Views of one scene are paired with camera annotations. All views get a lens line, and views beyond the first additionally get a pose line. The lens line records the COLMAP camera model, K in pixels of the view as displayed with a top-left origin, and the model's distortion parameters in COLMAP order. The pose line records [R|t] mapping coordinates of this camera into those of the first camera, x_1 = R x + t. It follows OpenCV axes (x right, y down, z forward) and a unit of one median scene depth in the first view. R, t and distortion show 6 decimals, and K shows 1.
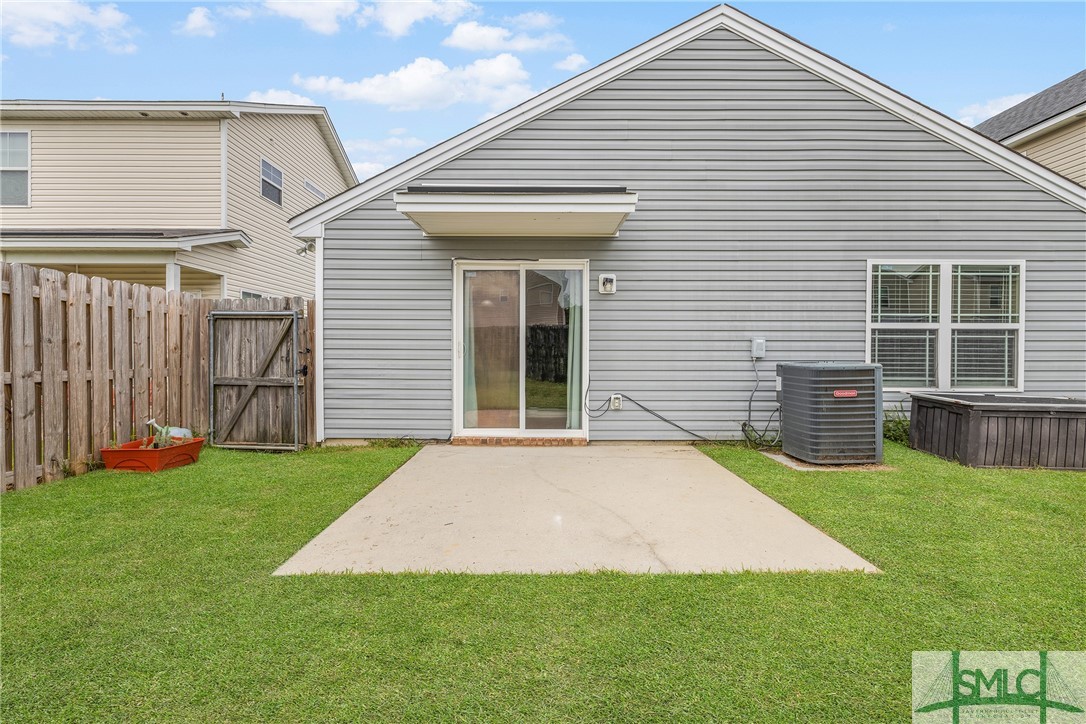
lens RADIAL K [[455.9, 0, 547.0], [0, 455.9, 355.5], [0, 0, 1]] dist [0.004775, -0.001051]
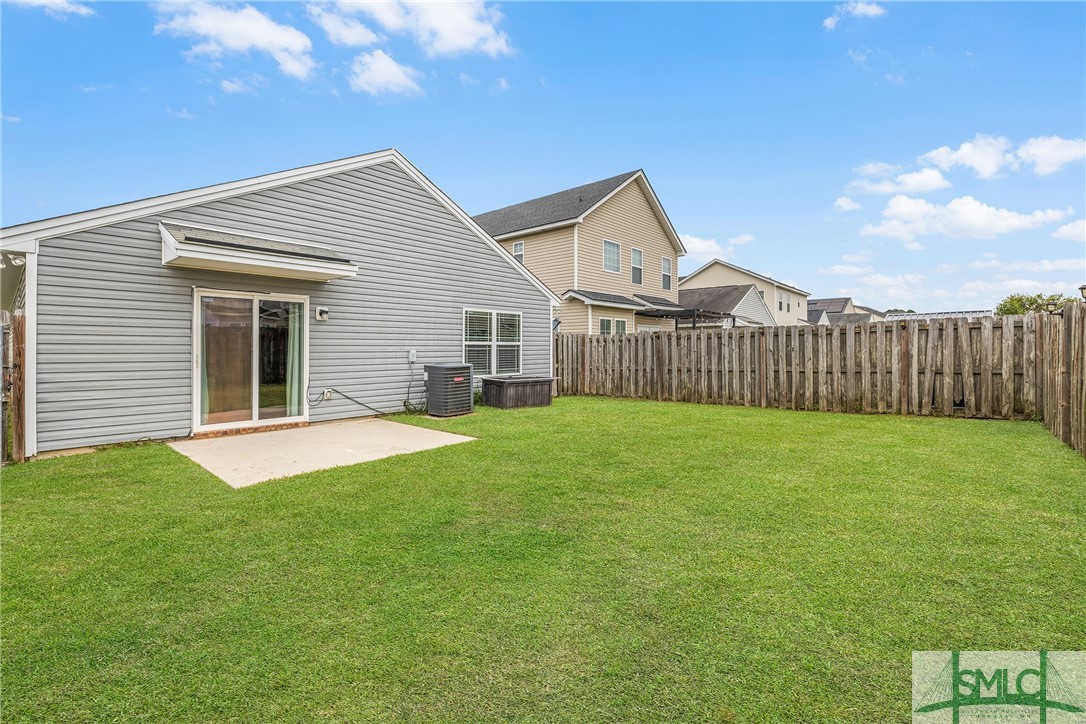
lens RADIAL K [[455.9, 0, 540.5], [0, 455.9, 346.4], [0, 0, 1]] dist [0.004775, -0.001051]
pose [[0.670652, 0.000934, 0.741772, -0.483076], [0.008137, 0.999930, -0.008617, -0.033873], [-0.741728, 0.011815, 0.670597, -0.497695]]
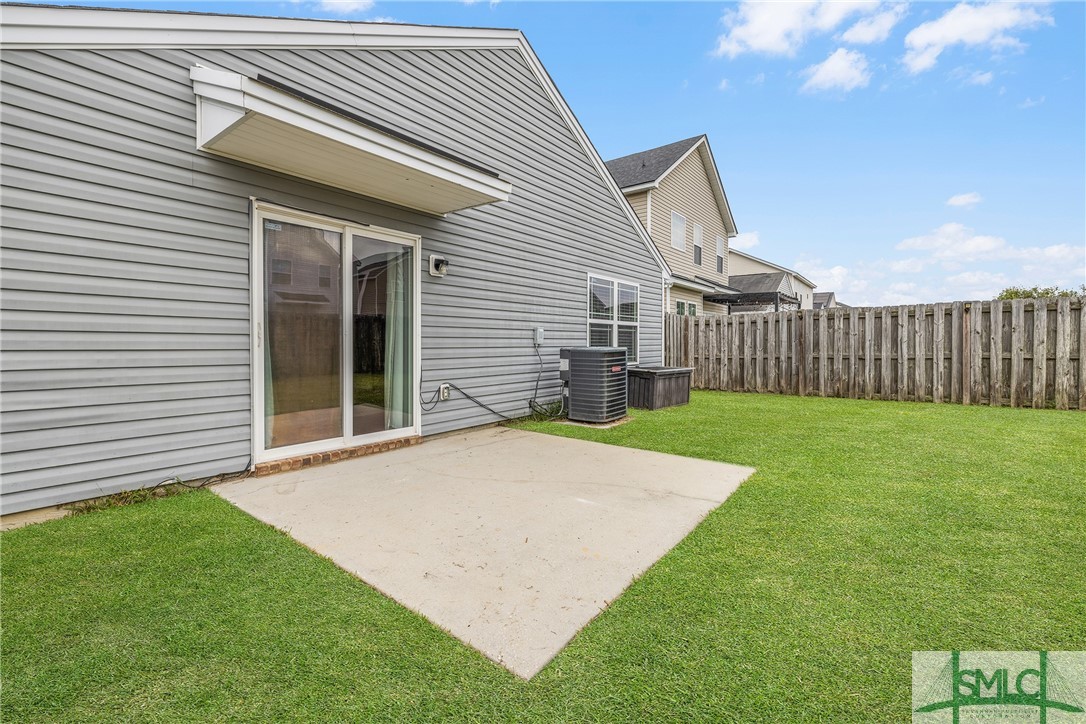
lens RADIAL K [[455.9, 0, 558.0], [0, 455.9, 348.2], [0, 0, 1]] dist [0.004775, -0.001051]
pose [[0.615267, -0.012420, 0.788221, -0.453645], [0.006908, 0.999922, 0.010363, 0.002846], [-0.788289, -0.000931, 0.615305, 0.232884]]
